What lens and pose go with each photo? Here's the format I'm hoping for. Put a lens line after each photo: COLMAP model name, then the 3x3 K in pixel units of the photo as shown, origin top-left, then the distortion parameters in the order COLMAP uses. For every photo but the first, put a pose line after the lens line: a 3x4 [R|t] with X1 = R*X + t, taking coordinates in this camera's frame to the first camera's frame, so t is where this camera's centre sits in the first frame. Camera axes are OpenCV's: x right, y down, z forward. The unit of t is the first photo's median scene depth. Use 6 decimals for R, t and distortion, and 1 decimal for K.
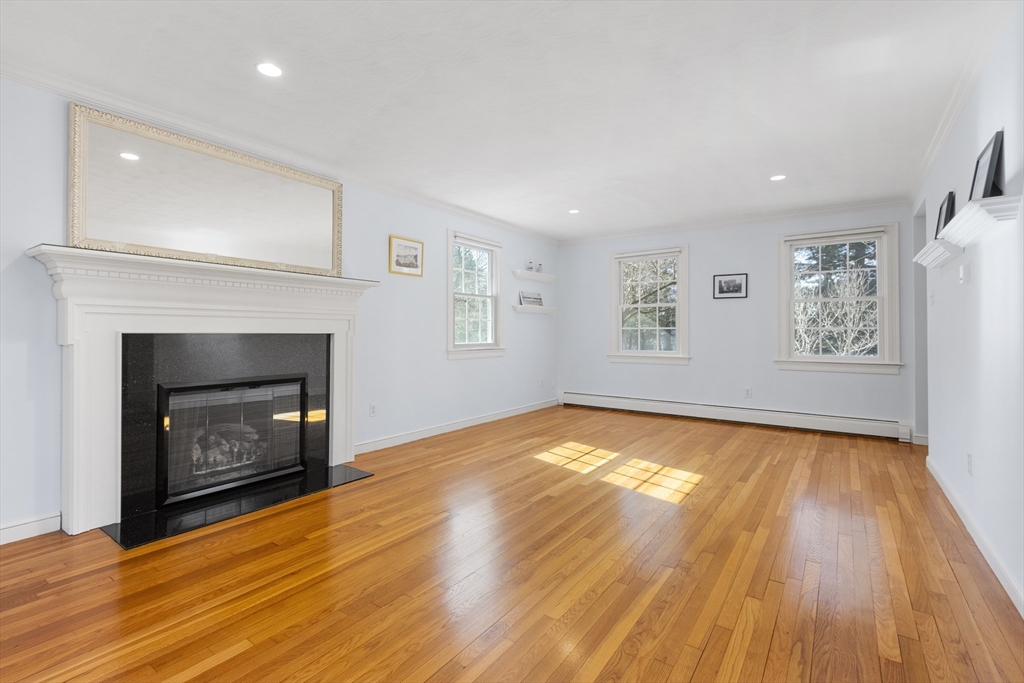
lens RADIAL K [[487.0, 0, 508.4], [0, 487.0, 326.5], [0, 0, 1]] dist [0.001092, 0.000095]
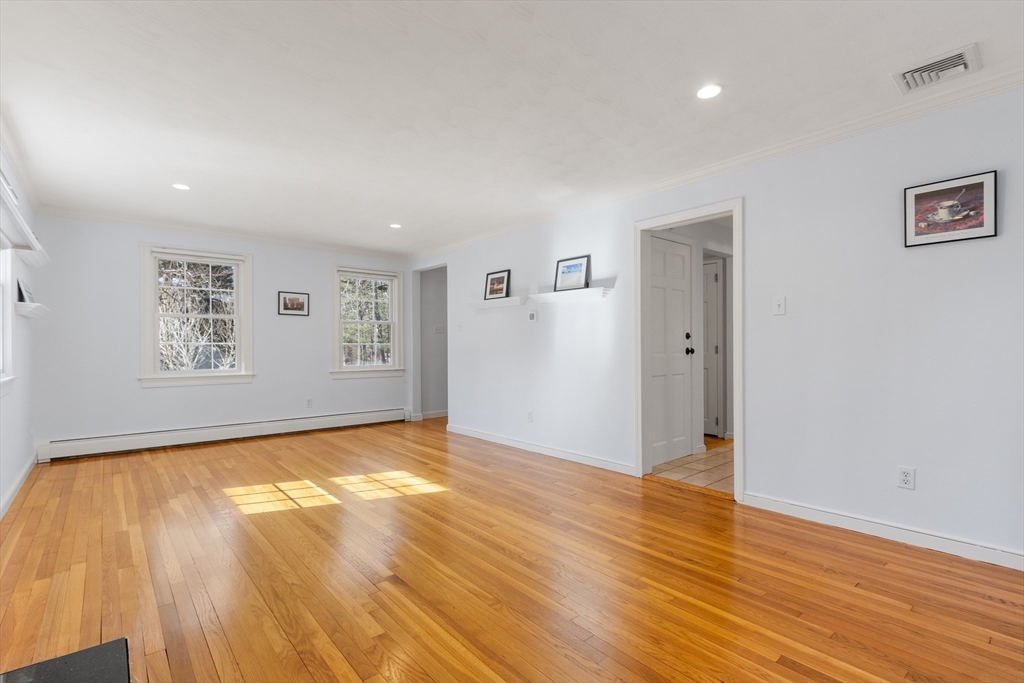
lens RADIAL K [[456.7, 0, 512.0], [0, 456.7, 341.5], [0, 0, 1]] dist [0.000080, -0.000067]
pose [[0.236948, 0.009098, 0.971480, -0.454576], [-0.008558, 0.999937, -0.007278, 0.001780], [-0.971485, -0.006590, 0.237011, 0.364658]]
